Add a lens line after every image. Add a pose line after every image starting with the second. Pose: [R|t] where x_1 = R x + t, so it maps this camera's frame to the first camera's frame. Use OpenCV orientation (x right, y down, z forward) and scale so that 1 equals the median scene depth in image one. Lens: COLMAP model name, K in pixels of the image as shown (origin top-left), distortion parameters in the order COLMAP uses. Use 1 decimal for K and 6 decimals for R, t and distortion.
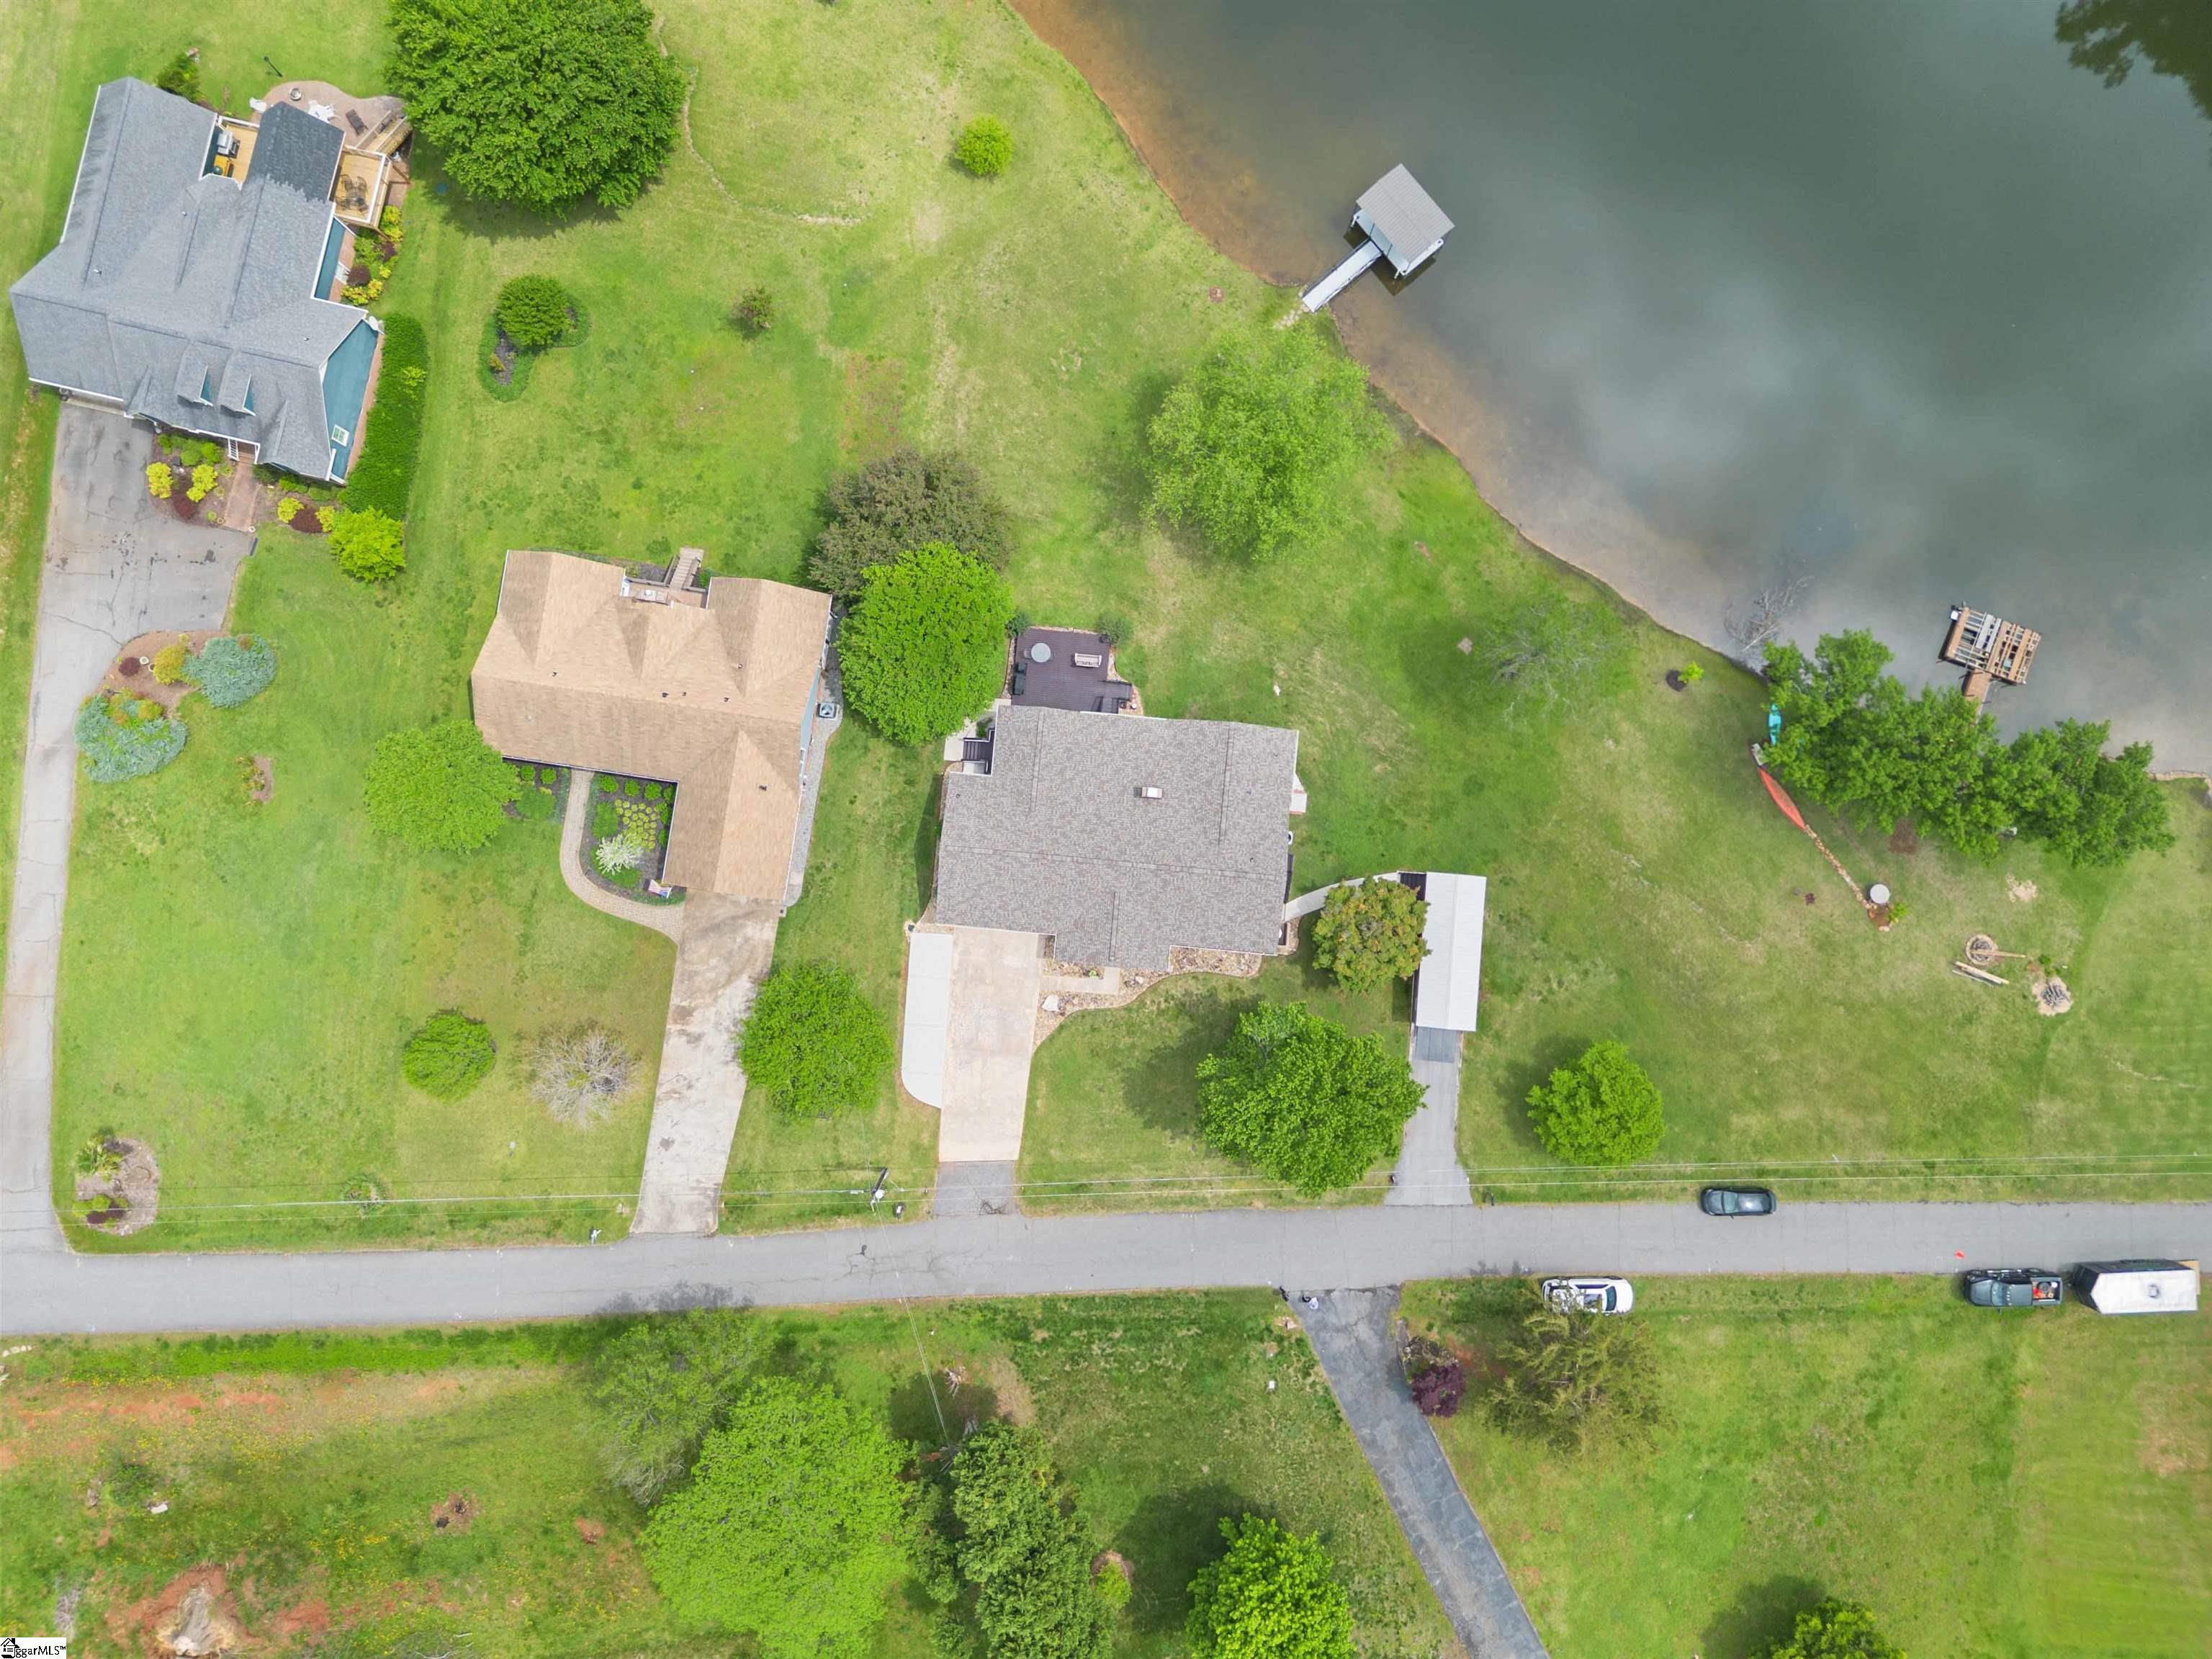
lens RADIAL K [[1575.1, 0, 1110.6], [0, 1575.1, 824.6], [0, 0, 1]] dist [0.040190, -0.027050]
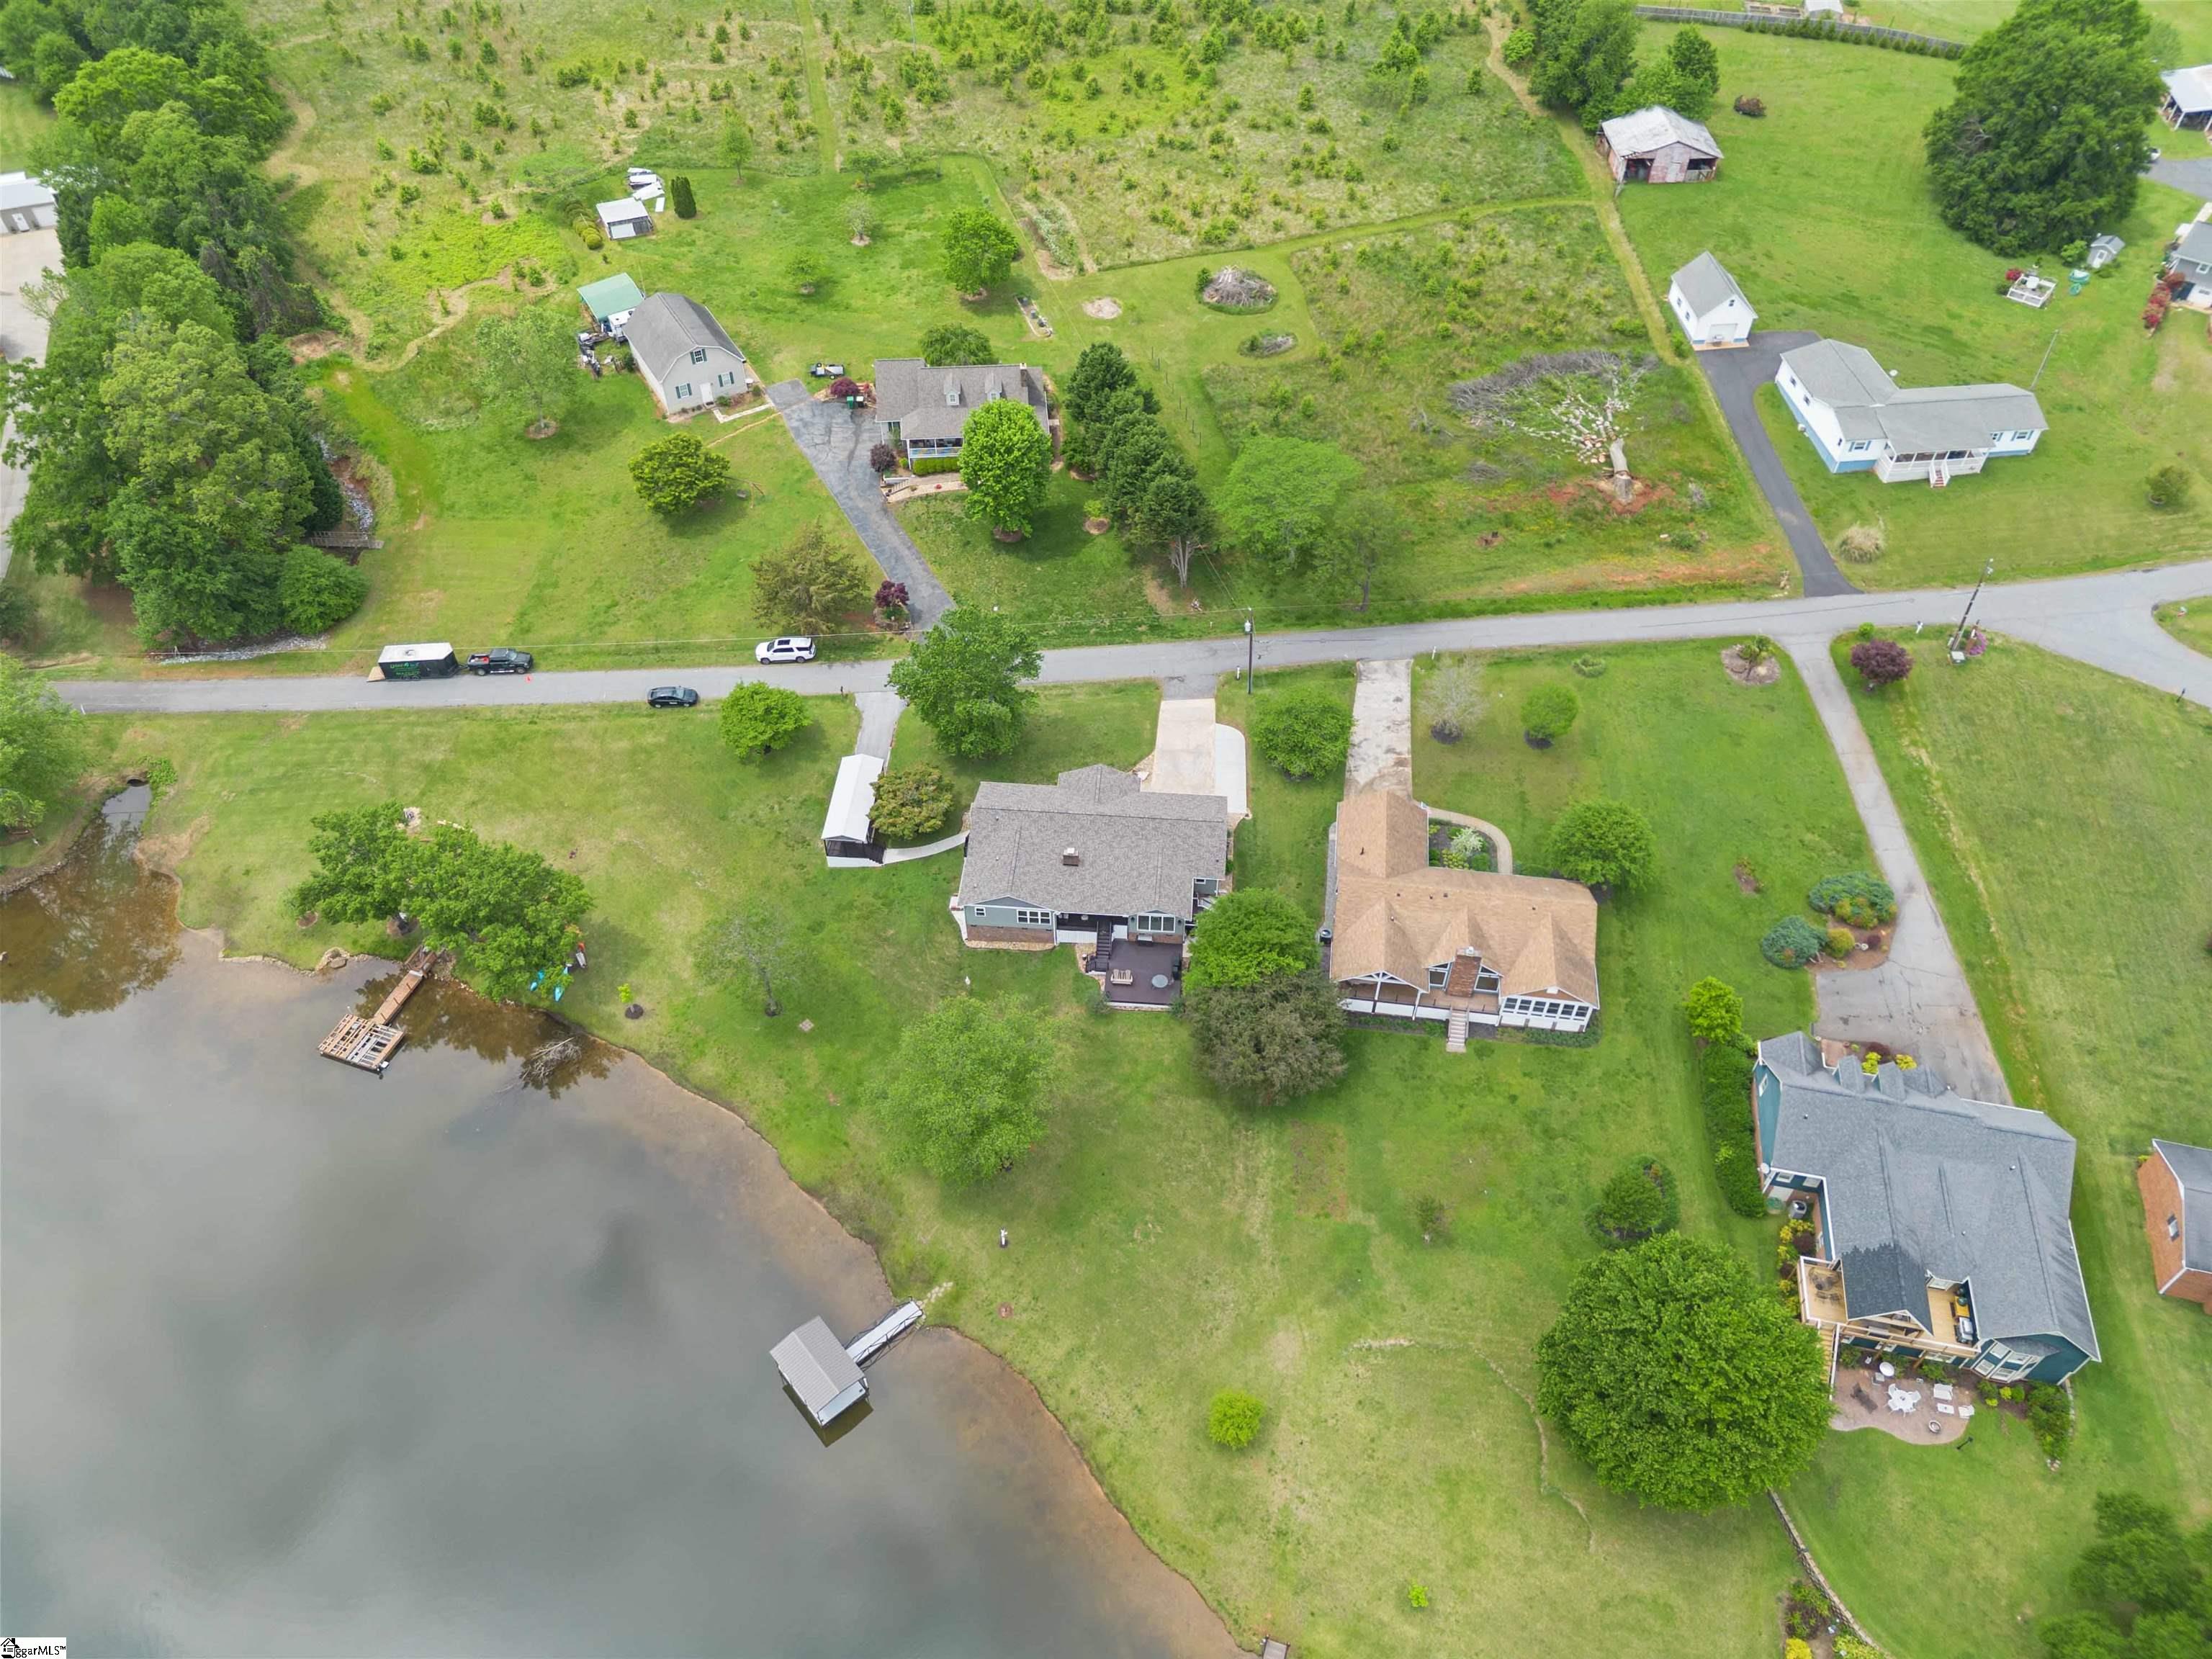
lens RADIAL K [[1575.1, 0, 1104.3], [0, 1575.1, 821.1], [0, 0, 1]] dist [0.040190, -0.027050]
pose [[-0.999852, 0.003433, -0.016857, 0.019541], [-0.014384, -0.704338, 0.709719, -0.907944], [-0.009436, 0.709857, 0.704283, 0.043840]]
